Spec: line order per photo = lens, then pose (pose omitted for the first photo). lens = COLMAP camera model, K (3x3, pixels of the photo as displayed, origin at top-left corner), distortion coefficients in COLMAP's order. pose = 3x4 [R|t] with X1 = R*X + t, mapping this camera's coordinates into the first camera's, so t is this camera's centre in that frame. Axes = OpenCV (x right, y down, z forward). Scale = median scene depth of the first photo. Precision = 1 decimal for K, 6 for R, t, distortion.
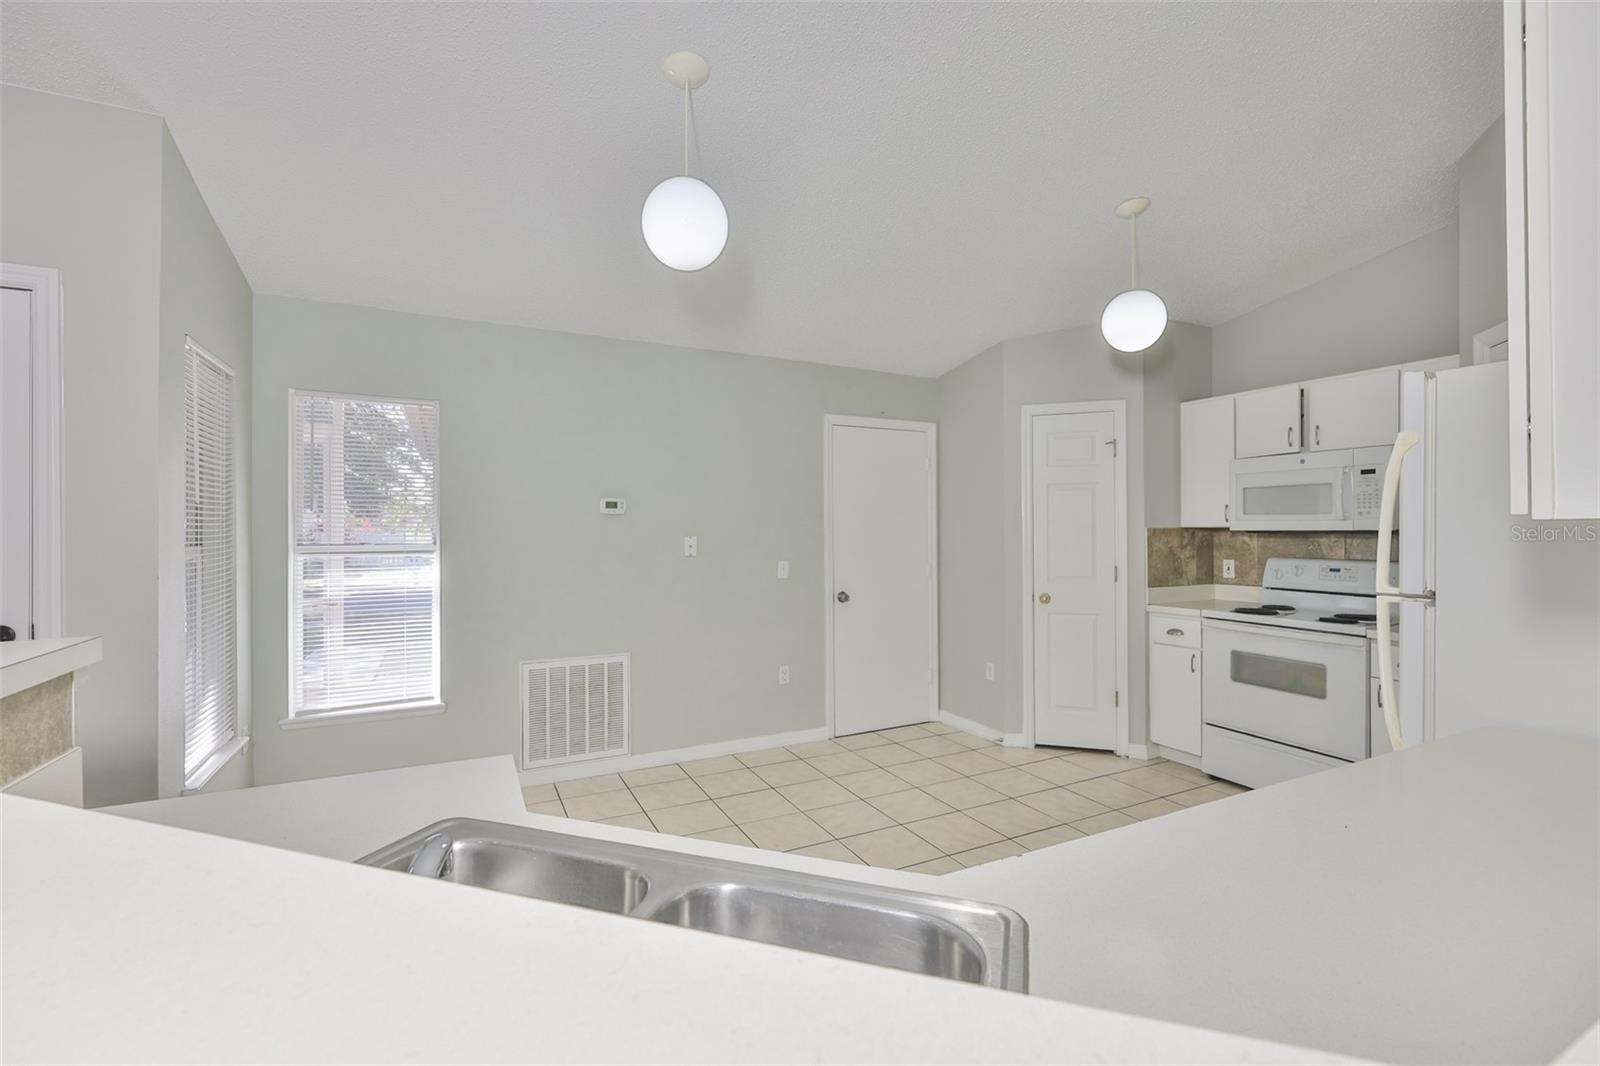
lens RADIAL K [[679.7, 0, 789.0], [0, 679.7, 529.8], [0, 0, 1]] dist [-0.004115, 0.000102]
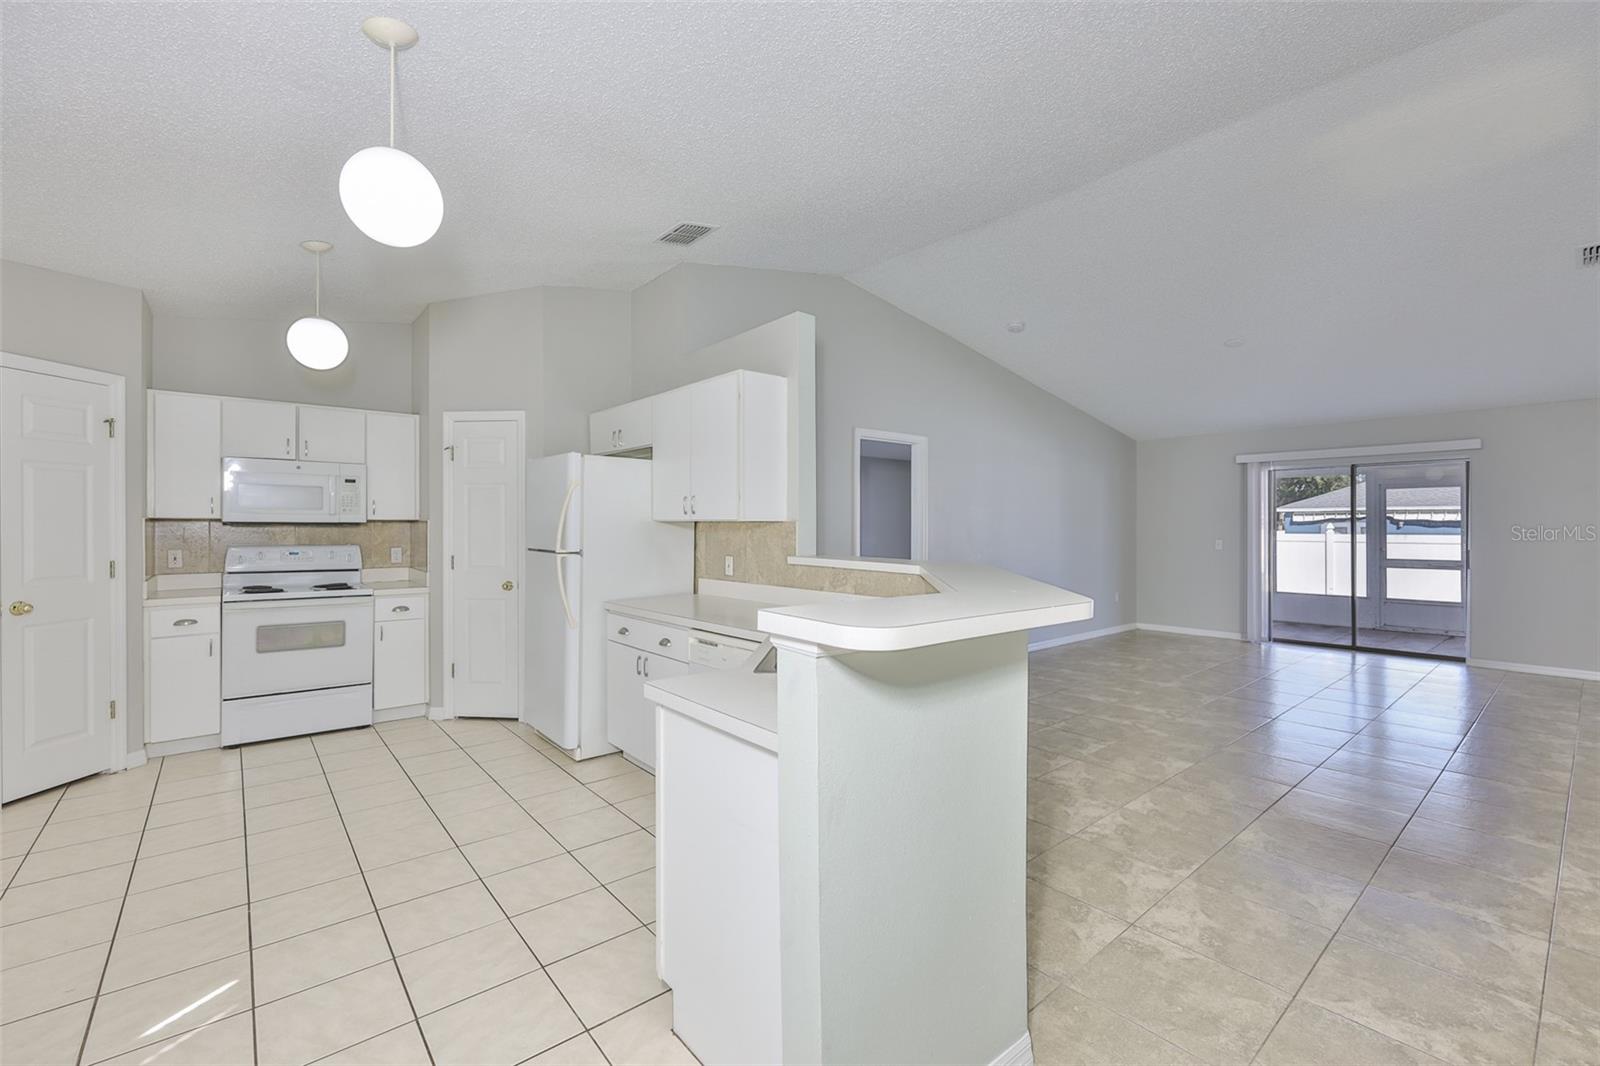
lens RADIAL K [[679.7, 0, 793.7], [0, 679.7, 524.1], [0, 0, 1]] dist [-0.004115, 0.000102]
pose [[-0.205973, 0.001972, 0.978556, -0.622084], [-0.005148, 0.999982, -0.003099, 0.003799], [-0.978544, -0.005676, -0.205959, 0.335547]]
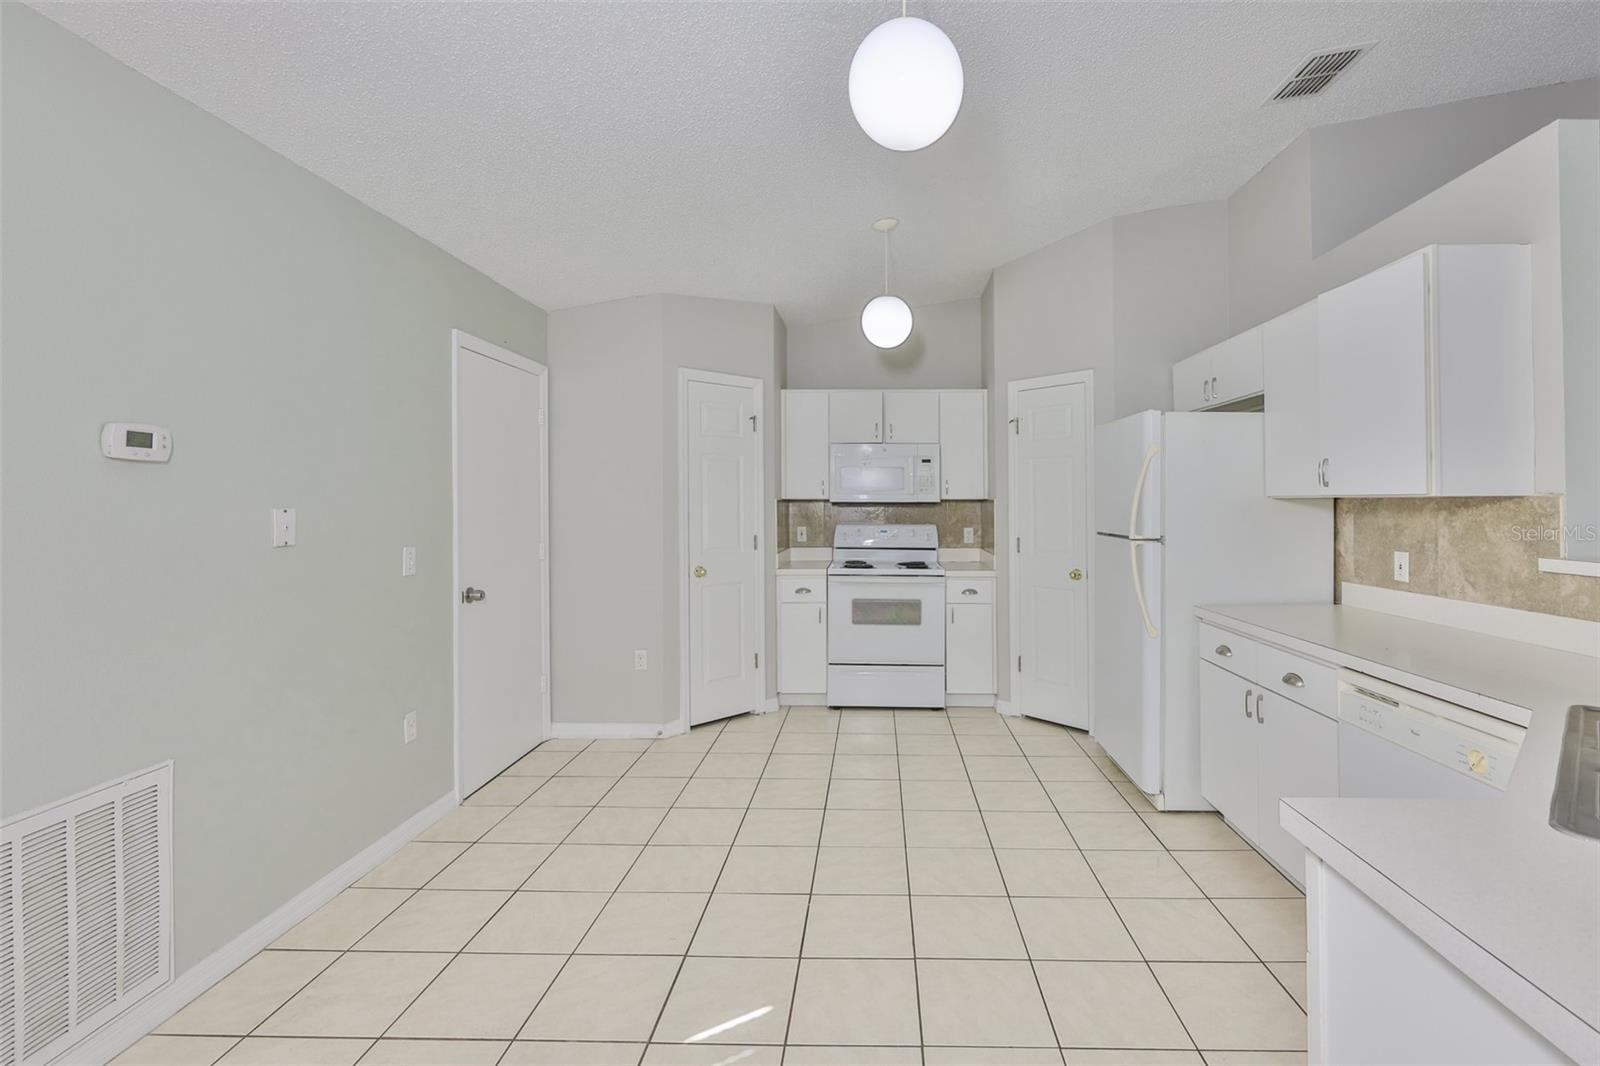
lens RADIAL K [[700.5, 0, 874.5], [0, 700.5, 495.3], [0, 0, 1]] dist [-0.003348, -0.001178]
pose [[0.470419, 0.012199, 0.882359, -0.430770], [-0.002417, 0.999918, -0.012536, 0.004826], [-0.882440, 0.003765, 0.470410, 0.350084]]
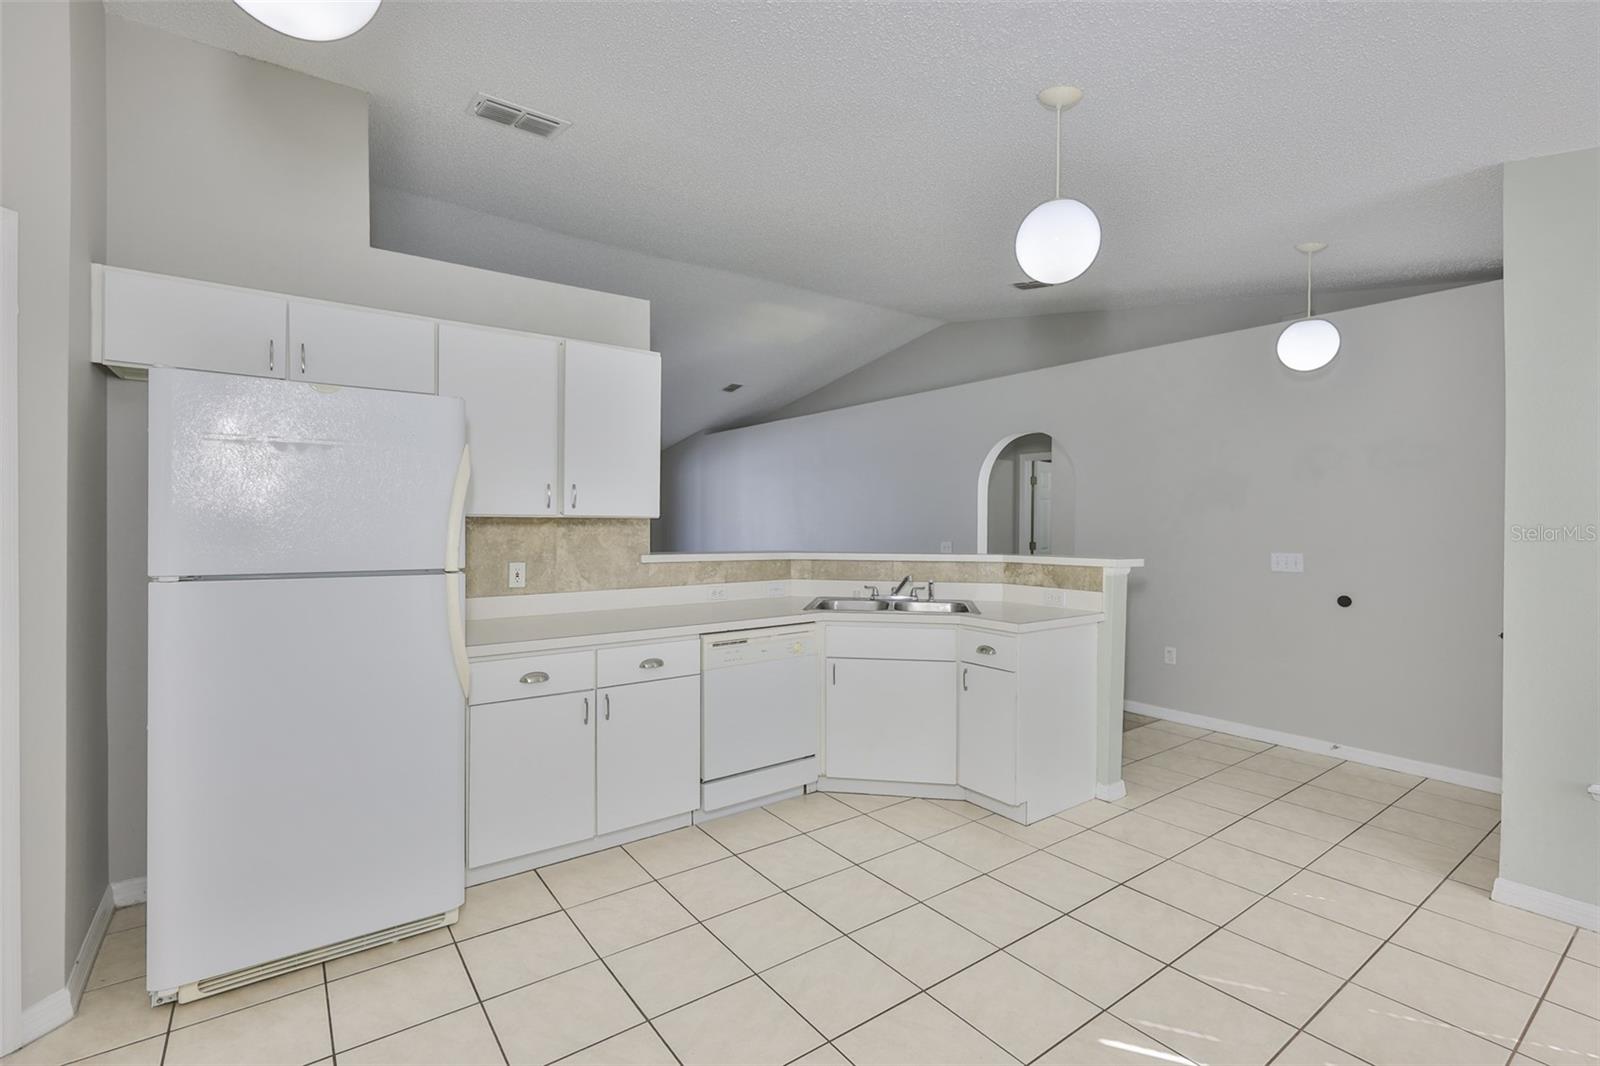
lens RADIAL K [[700.5, 0, 796.9], [0, 700.5, 533.2], [0, 0, 1]] dist [-0.003348, -0.001178]
pose [[-0.986340, -0.000867, -0.164718, 0.221190], [-0.001973, 0.999977, 0.006547, 0.009943], [0.164708, 0.006783, -0.986319, 1.067513]]
